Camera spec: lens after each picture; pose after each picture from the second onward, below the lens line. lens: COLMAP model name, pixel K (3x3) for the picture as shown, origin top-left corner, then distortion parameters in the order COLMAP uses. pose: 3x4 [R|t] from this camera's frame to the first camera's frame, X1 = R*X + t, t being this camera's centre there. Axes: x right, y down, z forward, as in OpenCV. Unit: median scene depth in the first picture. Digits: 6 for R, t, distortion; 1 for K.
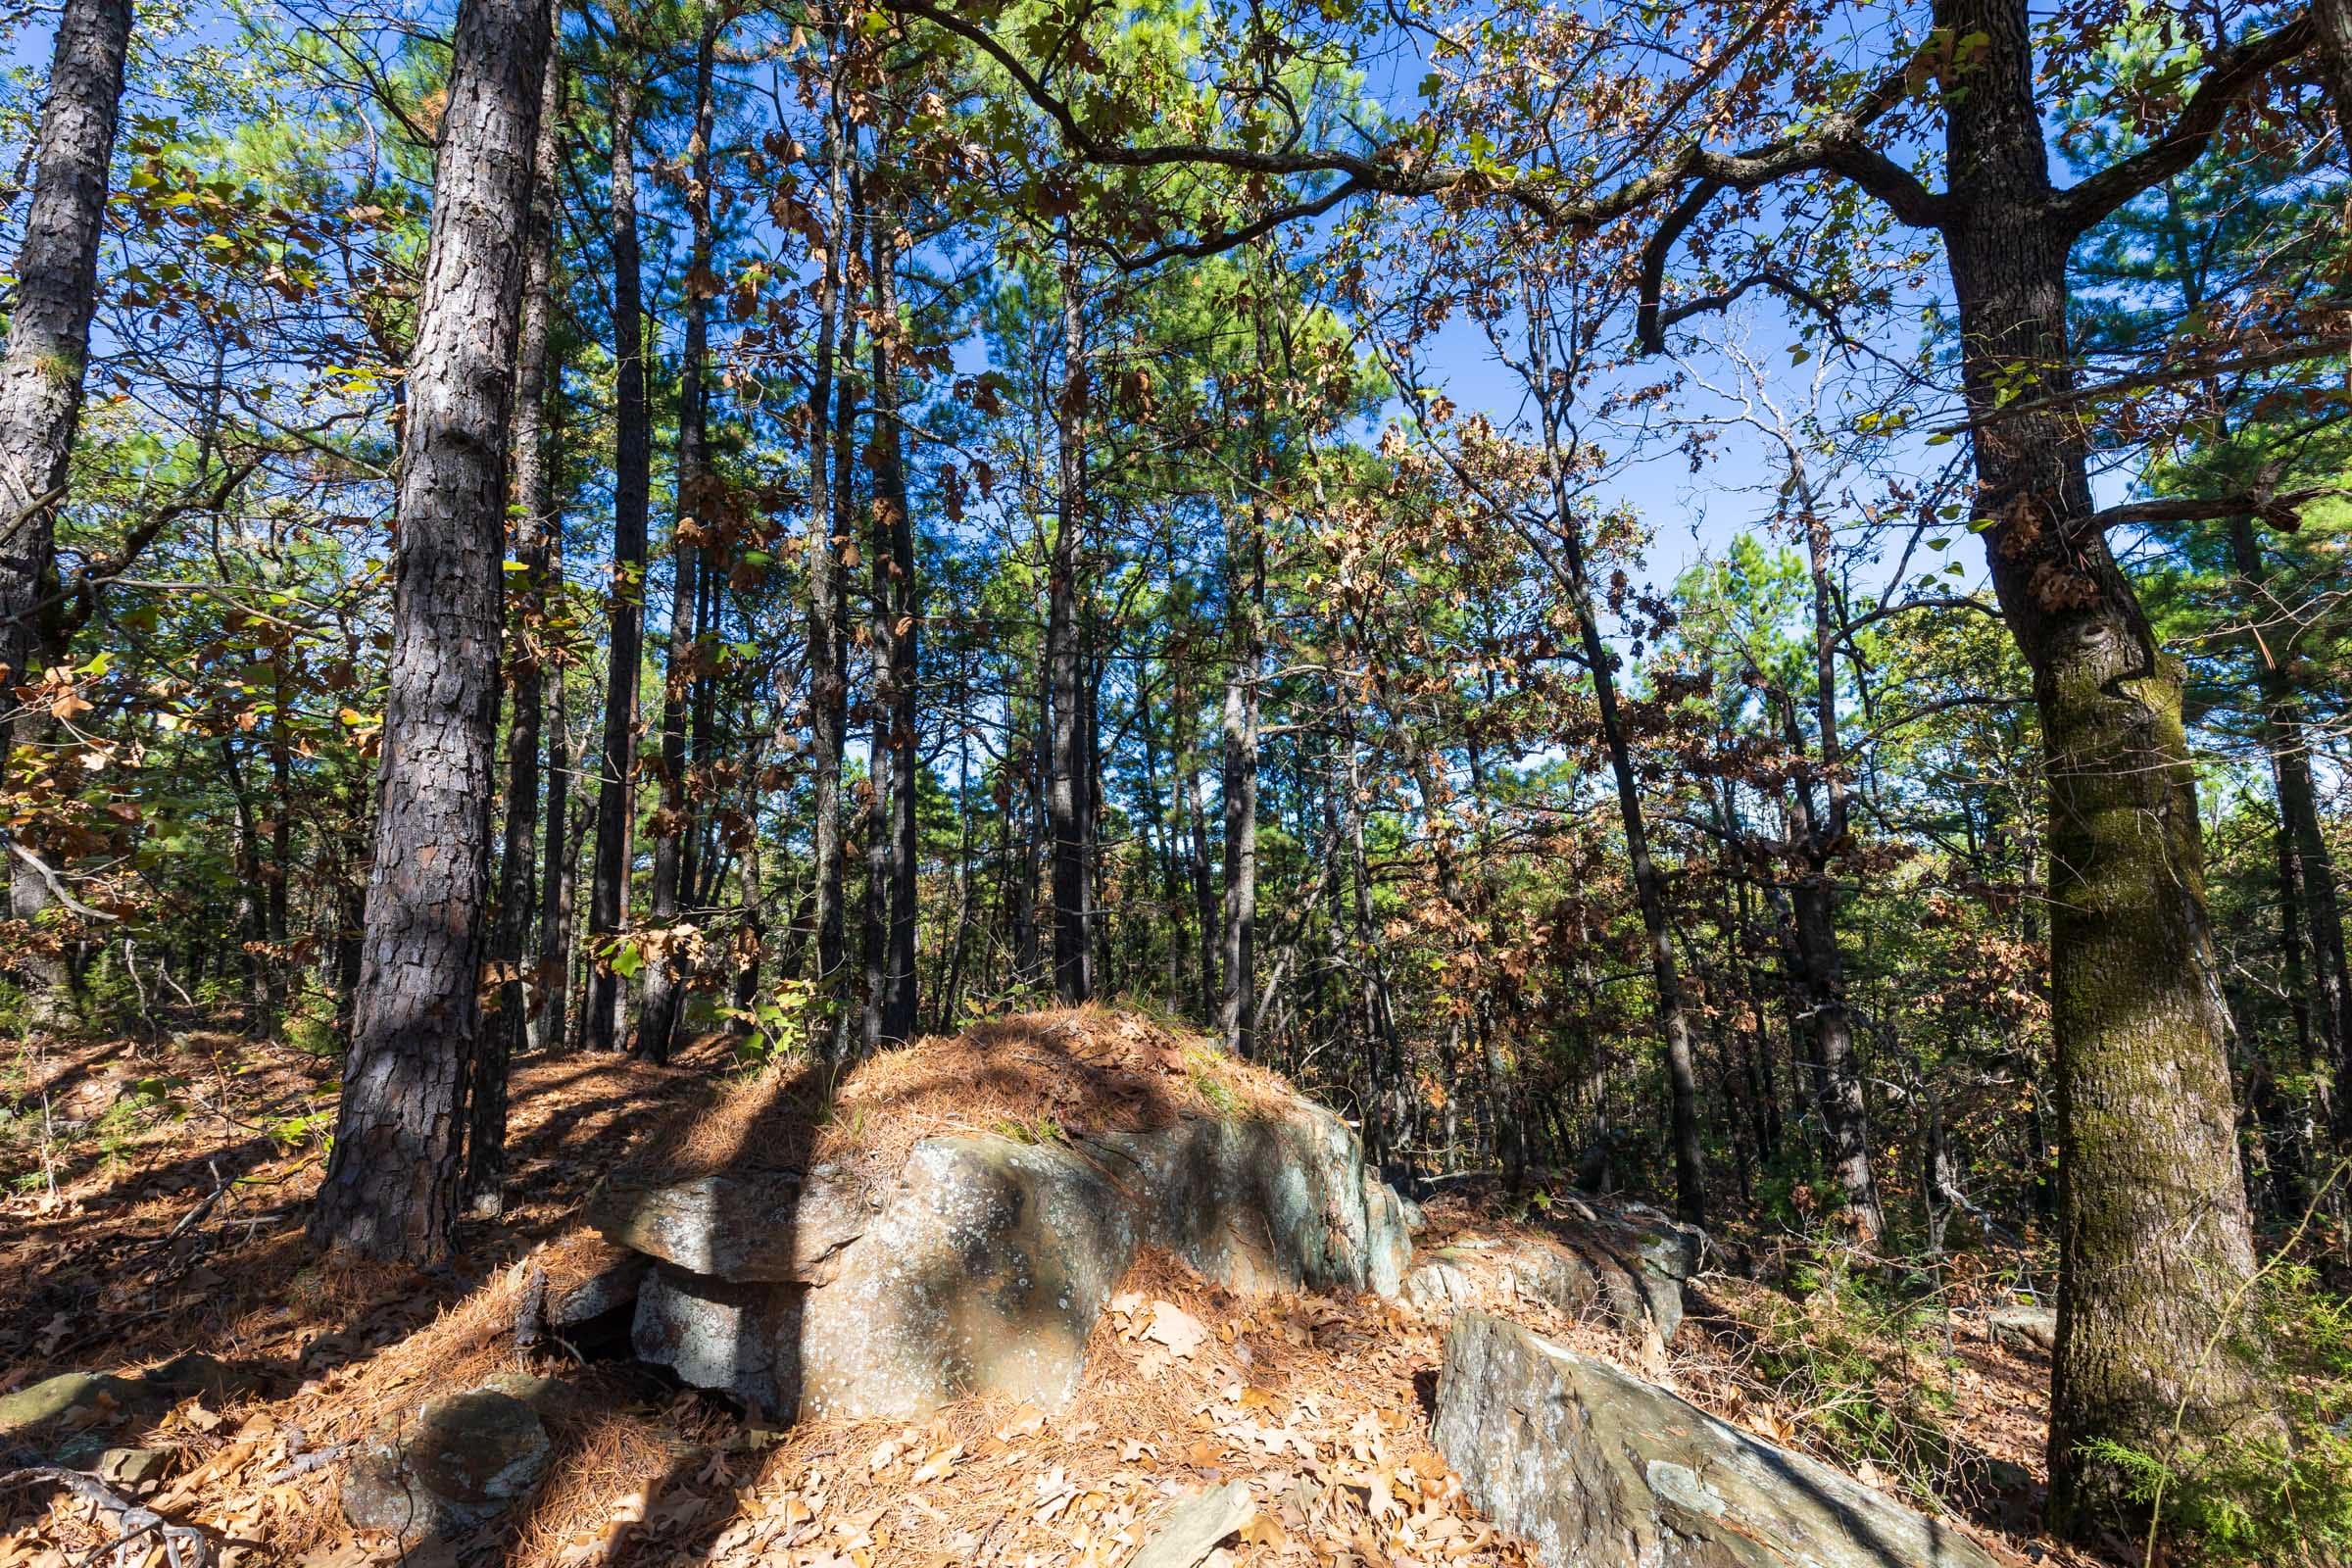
lens RADIAL K [[1051.8, 0, 1176.0], [0, 1051.8, 784.0], [0, 0, 1]] dist [-0.001335, -0.000305]
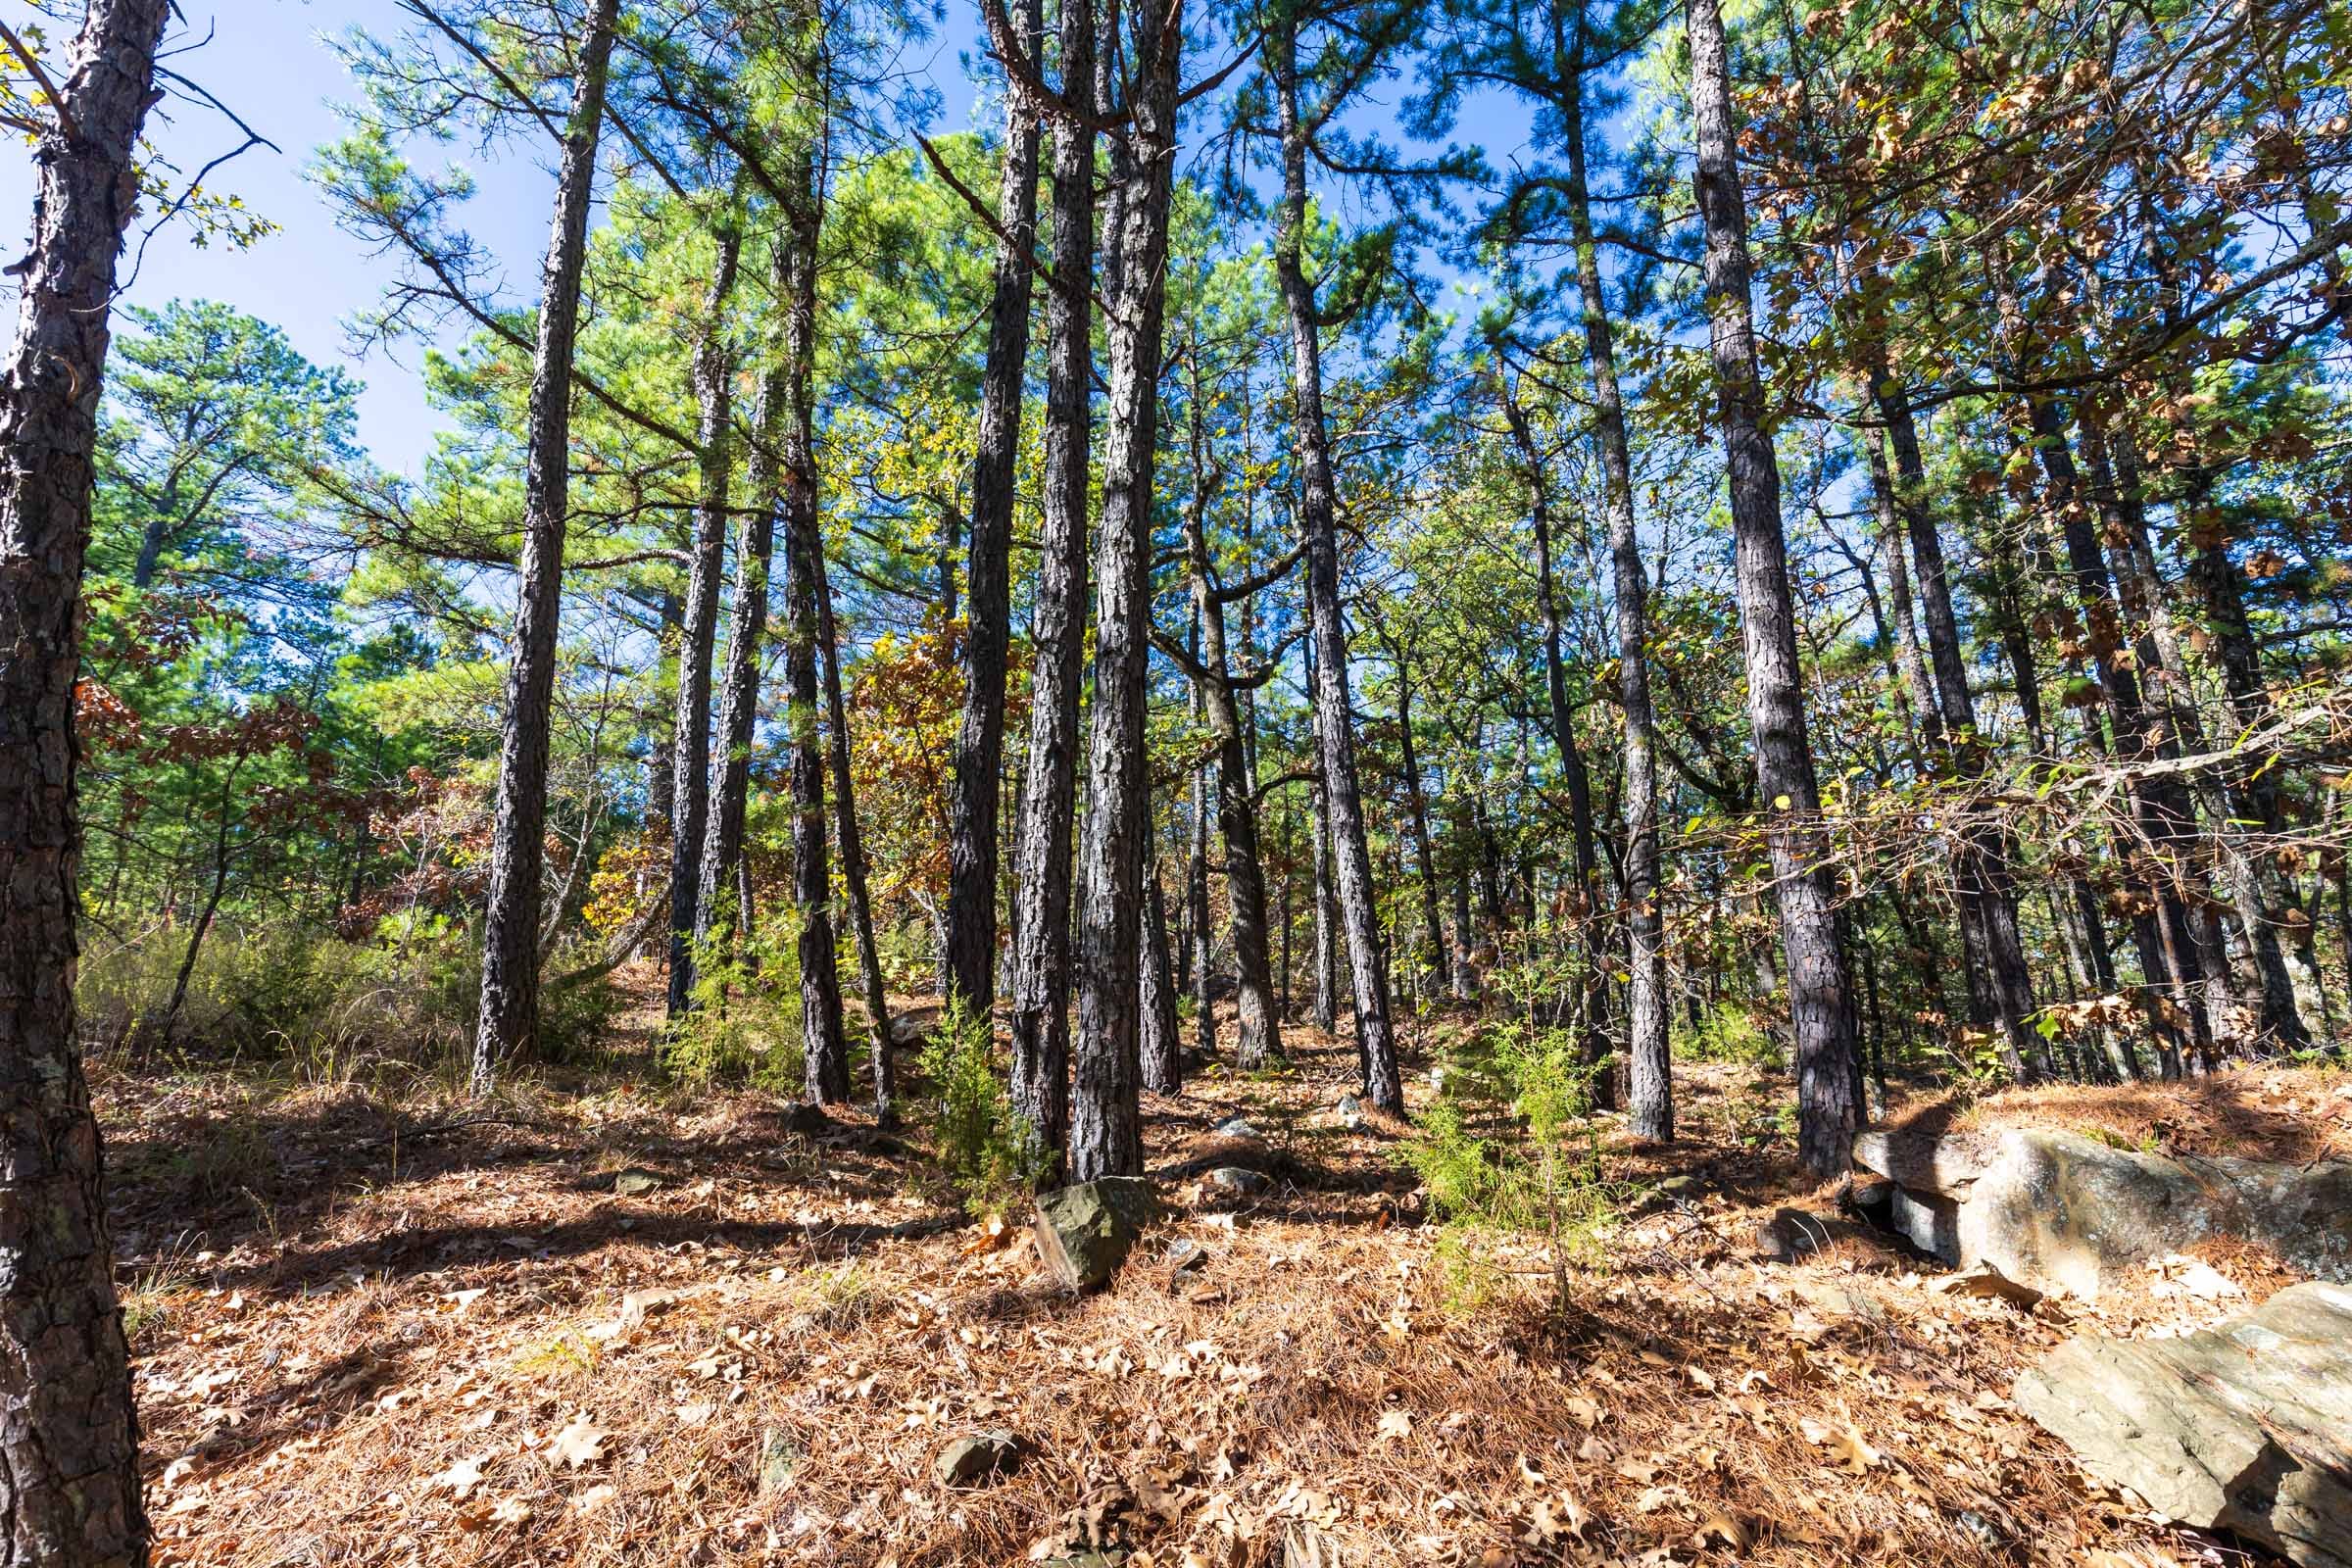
lens RADIAL K [[1051.8, 0, 1176.0], [0, 1051.8, 784.0], [0, 0, 1]] dist [-0.001335, -0.000305]
pose [[0.183858, -0.202563, -0.961855, 1.296958], [0.142776, 0.973662, -0.177758, -0.093814], [0.972528, -0.104648, 0.207937, -0.614238]]
